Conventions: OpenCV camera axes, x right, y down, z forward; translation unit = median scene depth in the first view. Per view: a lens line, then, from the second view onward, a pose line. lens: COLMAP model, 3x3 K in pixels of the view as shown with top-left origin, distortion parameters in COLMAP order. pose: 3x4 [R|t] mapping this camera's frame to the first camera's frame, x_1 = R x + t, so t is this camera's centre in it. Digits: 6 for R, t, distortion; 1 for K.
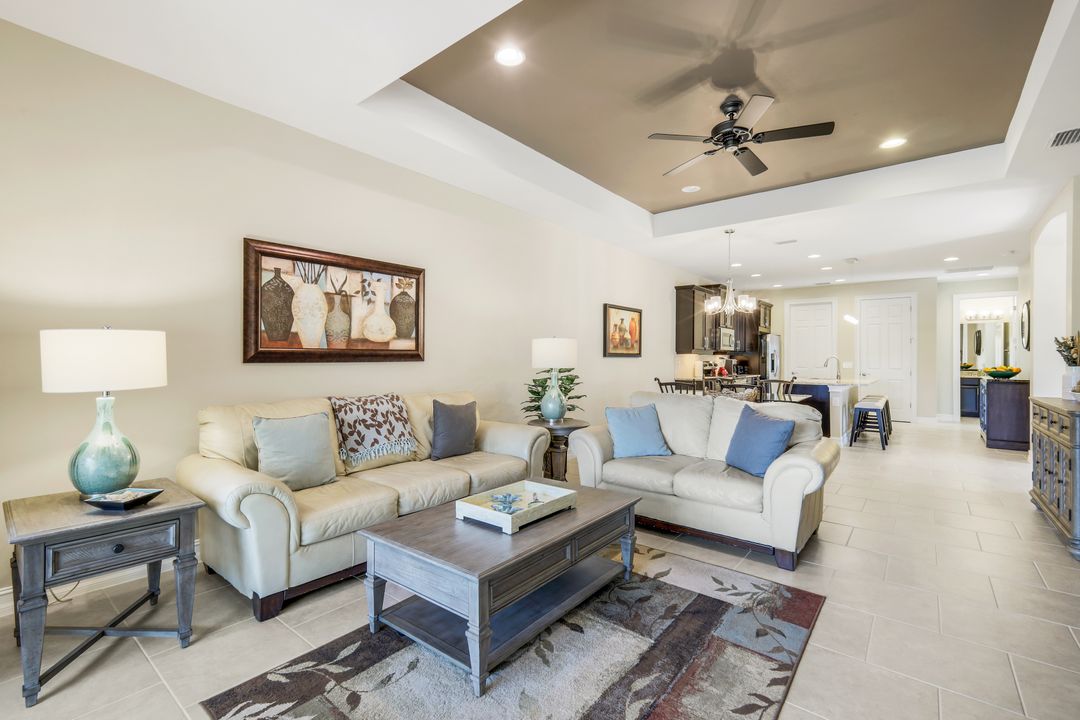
lens RADIAL K [[475.1, 0, 538.3], [0, 475.1, 359.9], [0, 0, 1]] dist [0.003191, -0.000627]
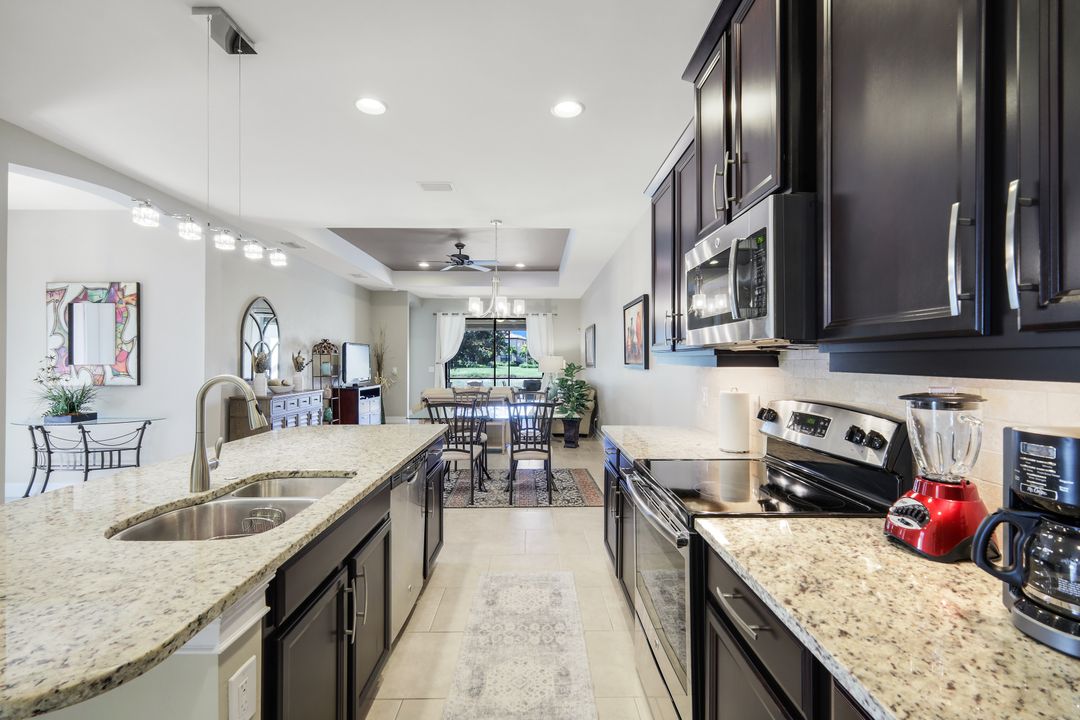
lens RADIAL K [[475.1, 0, 543.2], [0, 475.1, 359.9], [0, 0, 1]] dist [0.003191, -0.000627]
pose [[-0.761239, -0.003594, -0.648461, 0.812716], [-0.005268, 0.999986, 0.000641, -0.020189], [0.648450, 0.003904, -0.761248, 1.552173]]
